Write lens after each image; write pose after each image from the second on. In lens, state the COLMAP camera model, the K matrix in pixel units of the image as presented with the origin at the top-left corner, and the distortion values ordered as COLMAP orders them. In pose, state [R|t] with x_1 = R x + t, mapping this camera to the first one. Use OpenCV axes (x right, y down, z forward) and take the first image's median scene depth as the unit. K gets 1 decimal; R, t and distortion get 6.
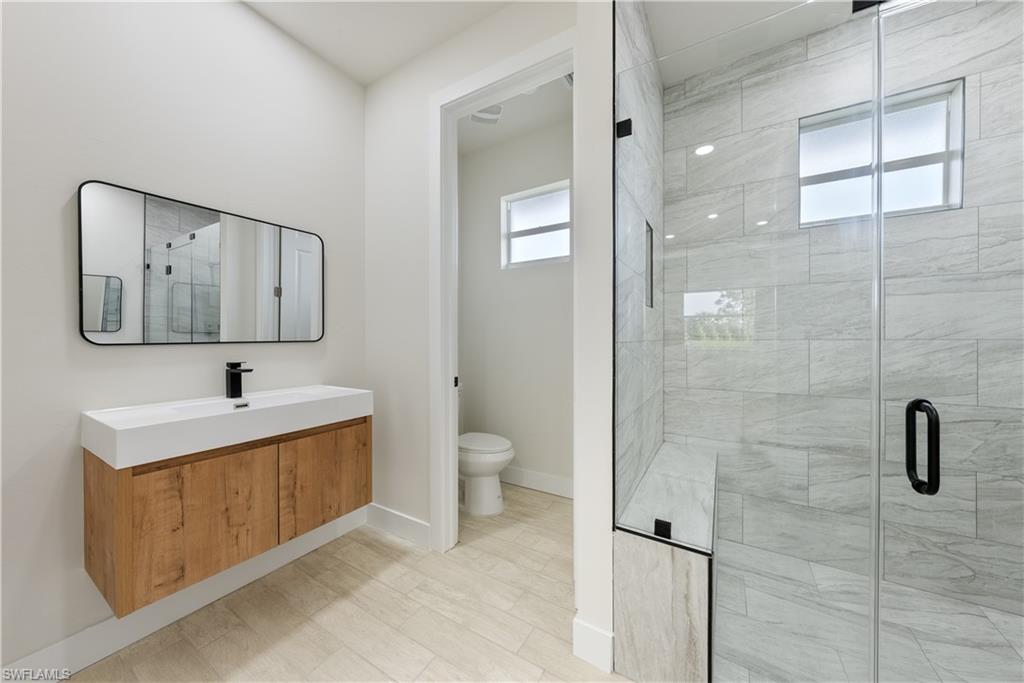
lens RADIAL K [[348.8, 0, 515.8], [0, 348.8, 339.4], [0, 0, 1]] dist [-0.000282, -0.000008]
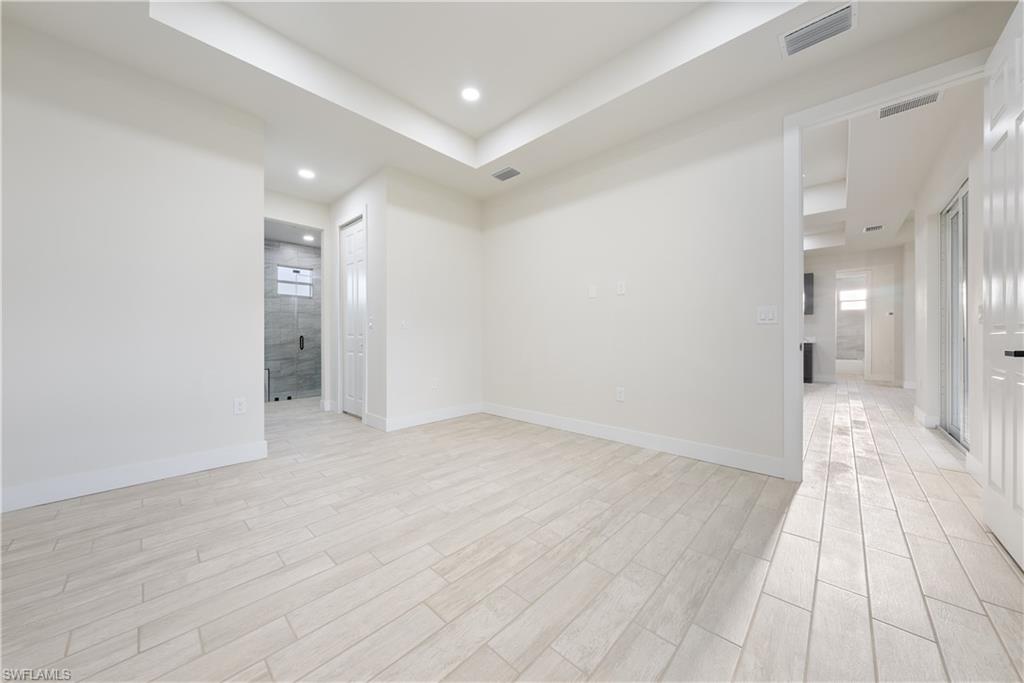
lens RADIAL K [[348.8, 0, 512.5], [0, 348.8, 337.7], [0, 0, 1]] dist [-0.000282, -0.000008]
pose [[0.208867, -0.003819, 0.977937, -2.183539], [-0.002783, 0.999986, 0.004499, 0.075552], [-0.977940, -0.003661, 0.208854, -2.089946]]
